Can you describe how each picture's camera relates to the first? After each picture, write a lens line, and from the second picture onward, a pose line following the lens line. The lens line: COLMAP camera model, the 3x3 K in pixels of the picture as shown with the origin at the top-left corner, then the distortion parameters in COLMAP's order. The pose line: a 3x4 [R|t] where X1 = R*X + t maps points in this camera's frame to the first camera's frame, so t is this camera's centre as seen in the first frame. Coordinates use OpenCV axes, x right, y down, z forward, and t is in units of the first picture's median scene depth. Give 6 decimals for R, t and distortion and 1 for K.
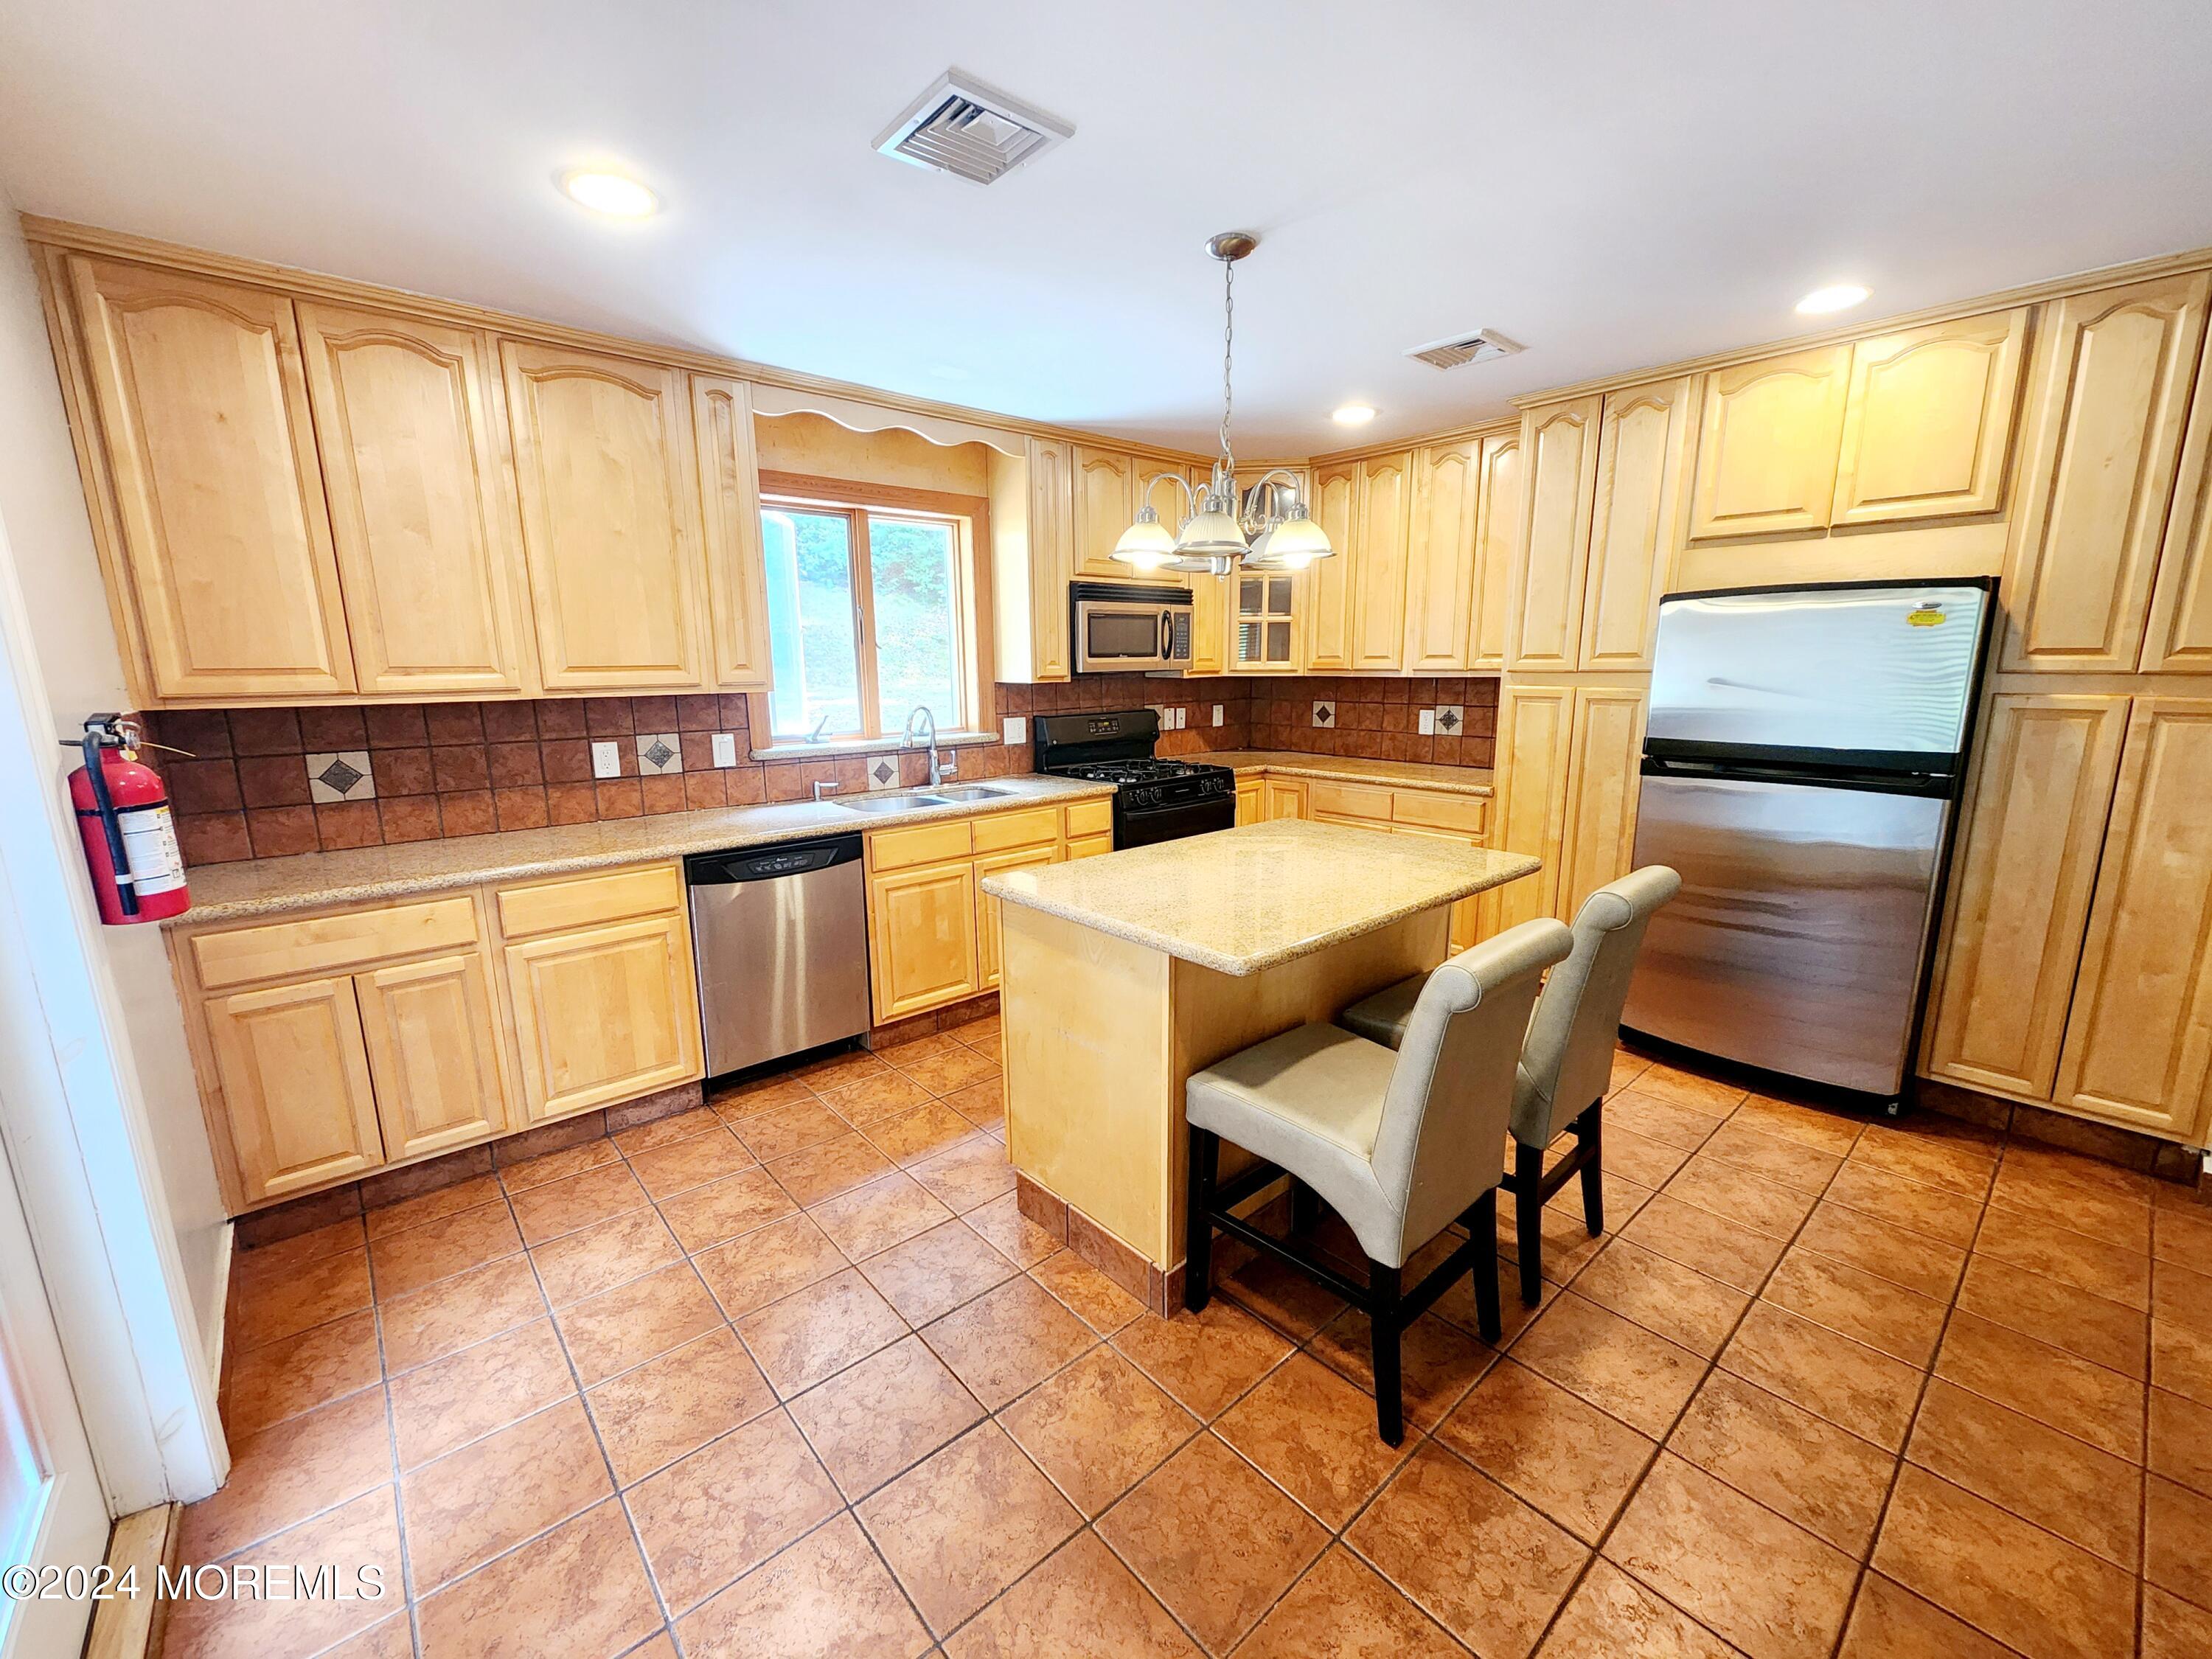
lens RADIAL K [[899.6, 0, 1101.1], [0, 899.6, 838.6], [0, 0, 1]] dist [0.003247, -0.001957]
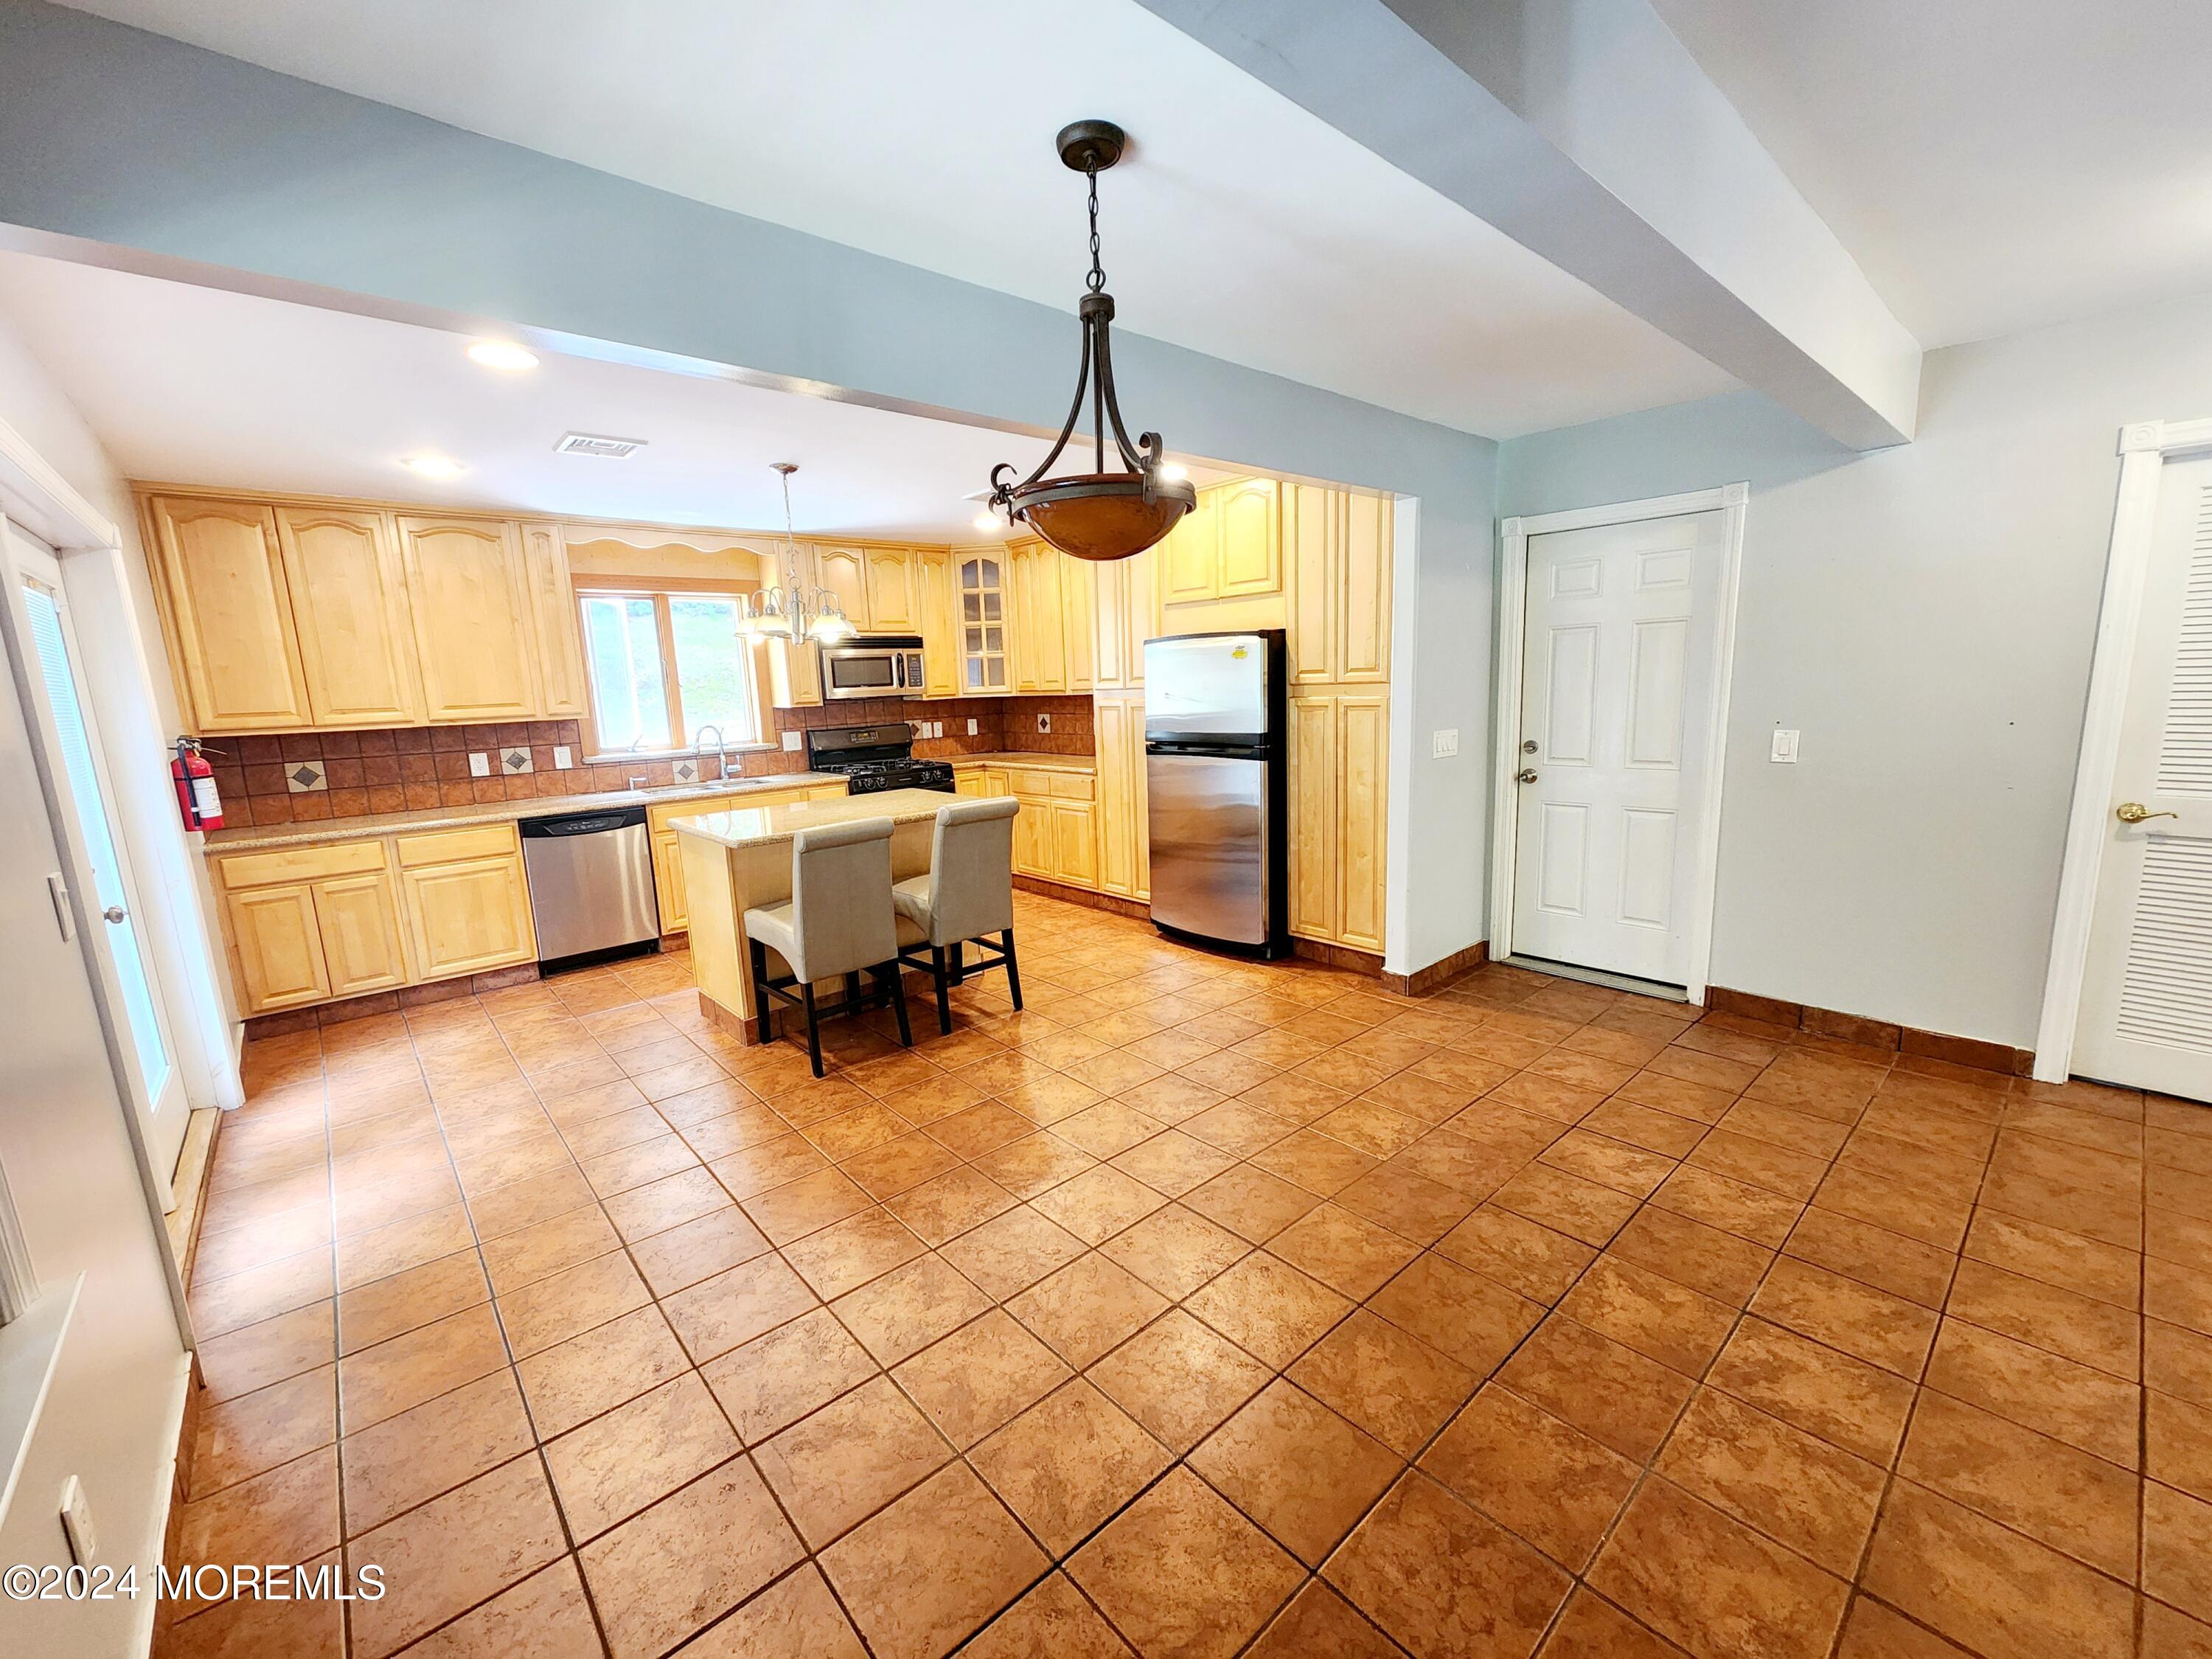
lens RADIAL K [[899.6, 0, 1100.7], [0, 899.6, 839.6], [0, 0, 1]] dist [0.003247, -0.001957]
pose [[0.999561, -0.029629, -0.000001, 0.596191], [0.029623, 0.999354, -0.020359, 0.120852], [0.000604, 0.020350, 0.999793, -0.634826]]
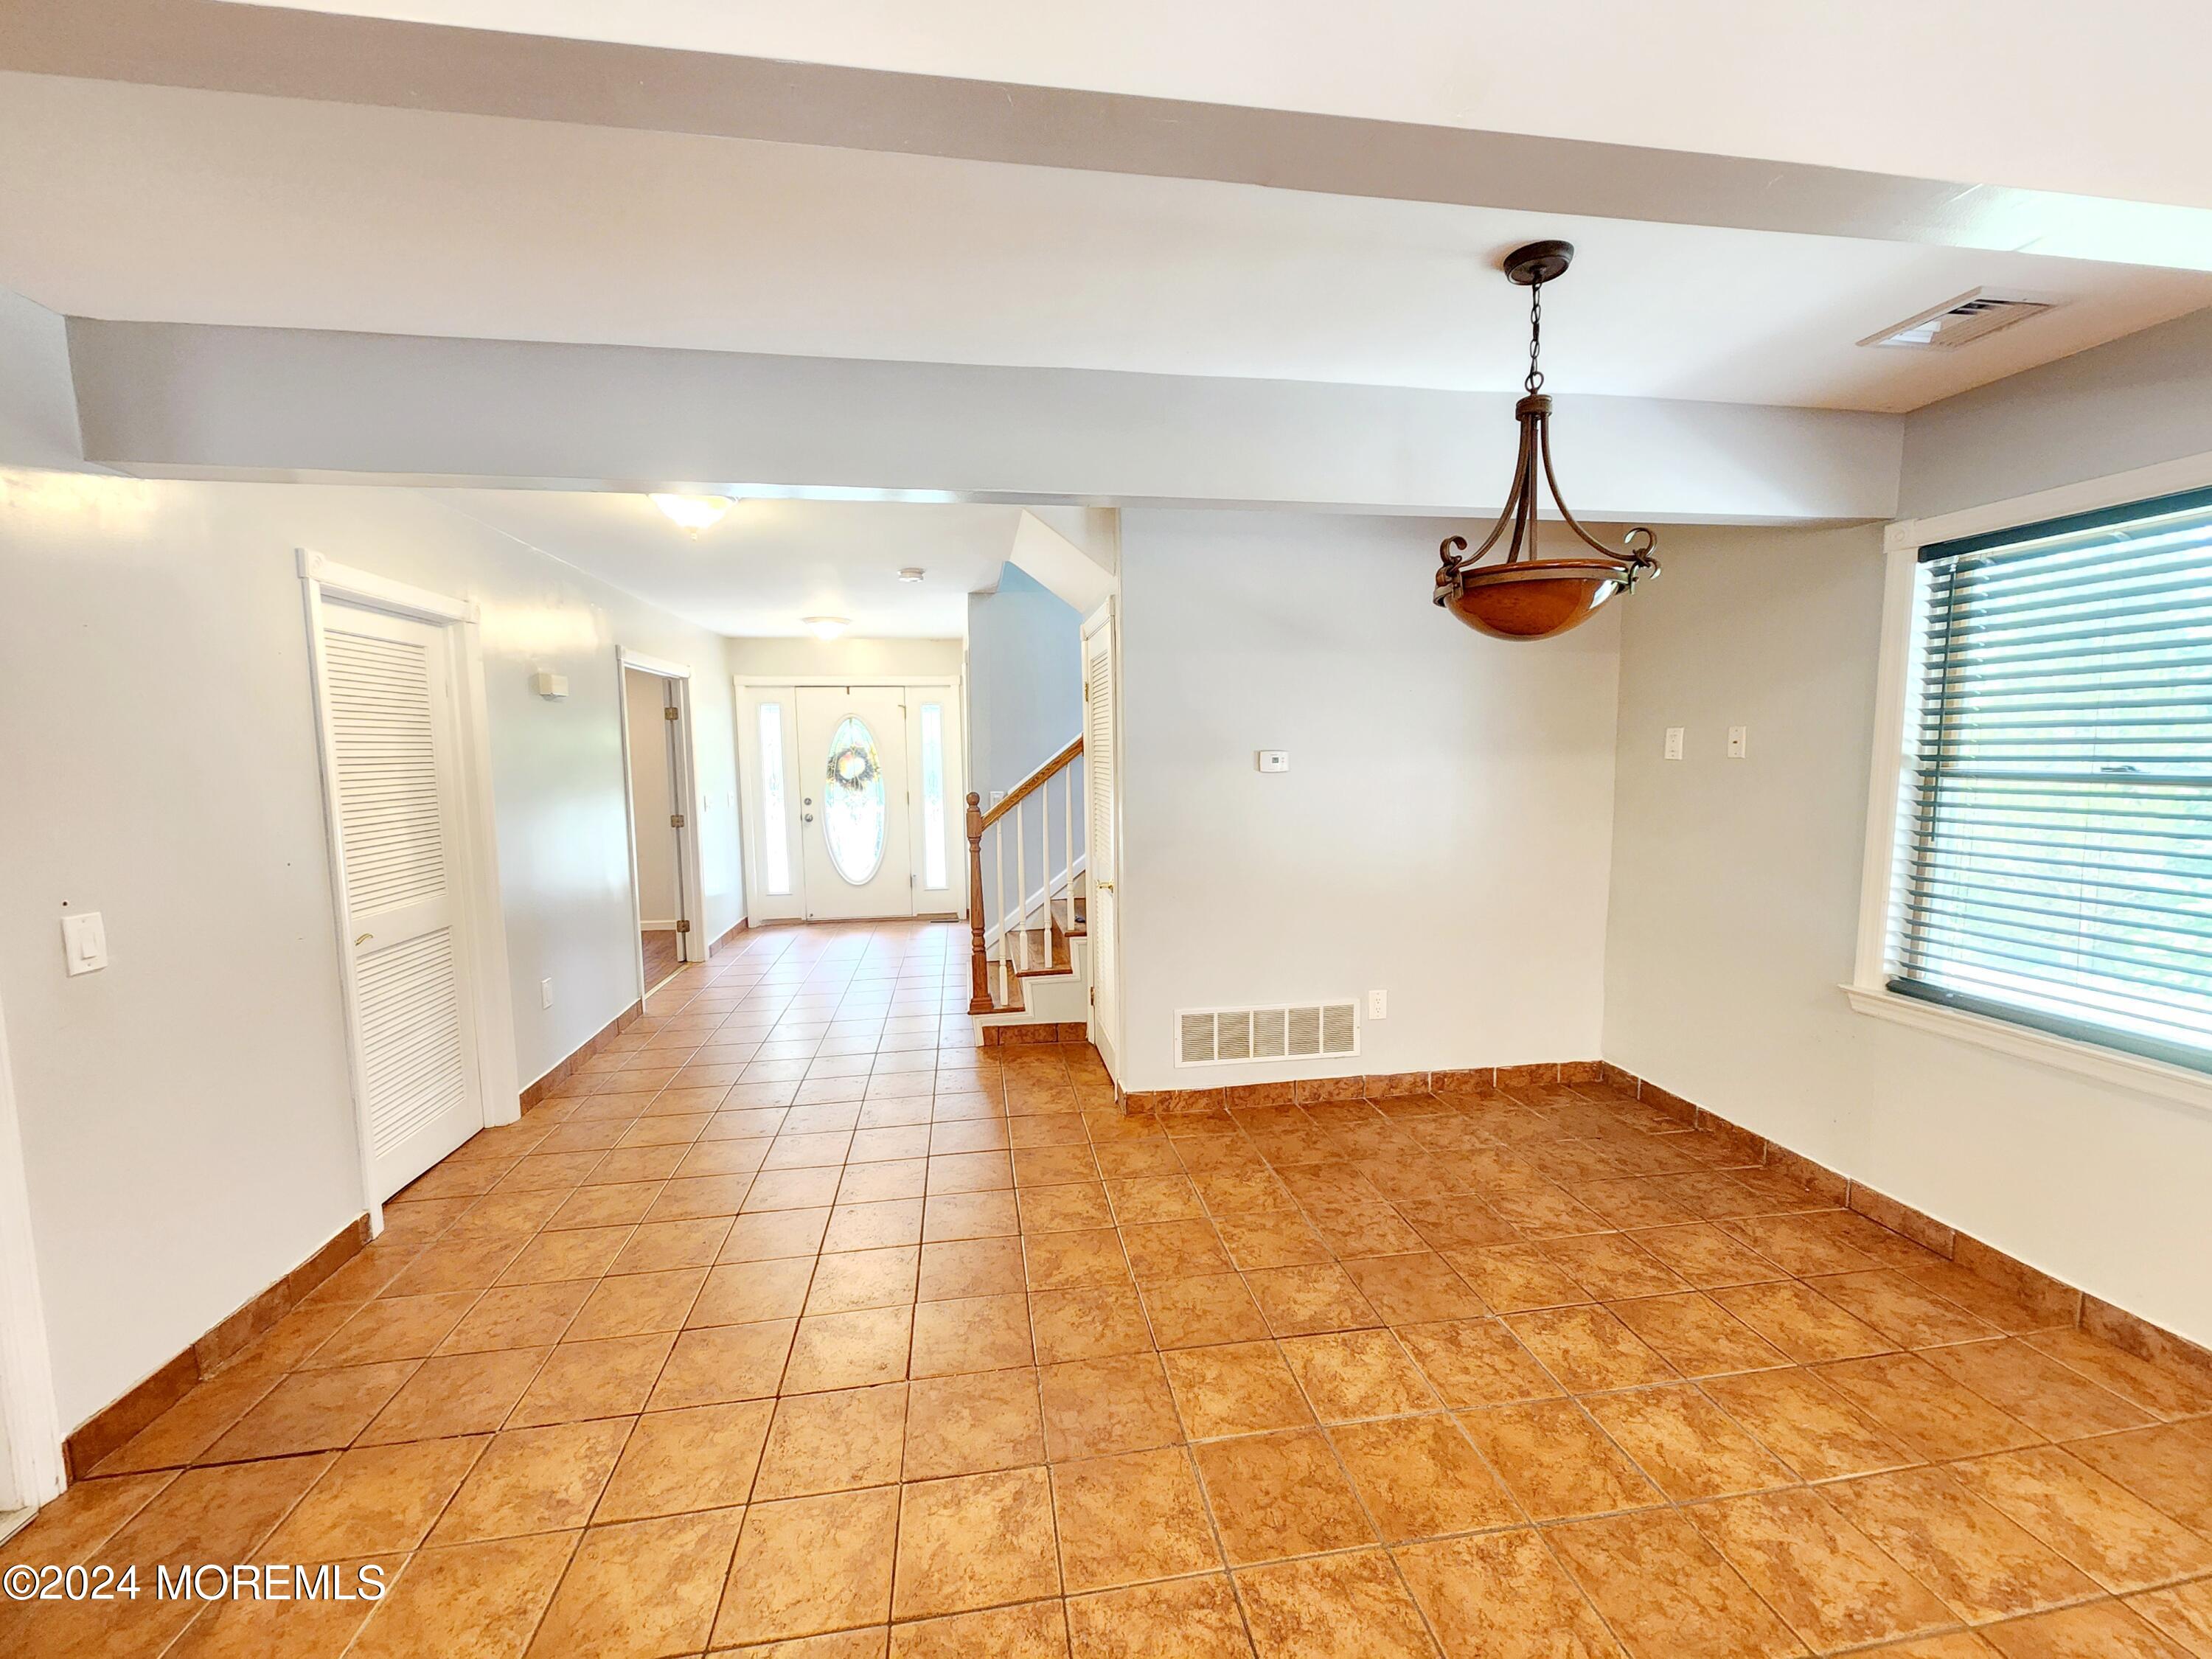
lens RADIAL K [[899.6, 0, 1100.6], [0, 899.6, 832.2], [0, 0, 1]] dist [0.003247, -0.001957]
pose [[-0.845405, -0.027645, 0.533411, 0.512361], [0.126307, 0.959988, 0.249939, -0.162100], [-0.518977, 0.278673, -0.808086, 0.738282]]
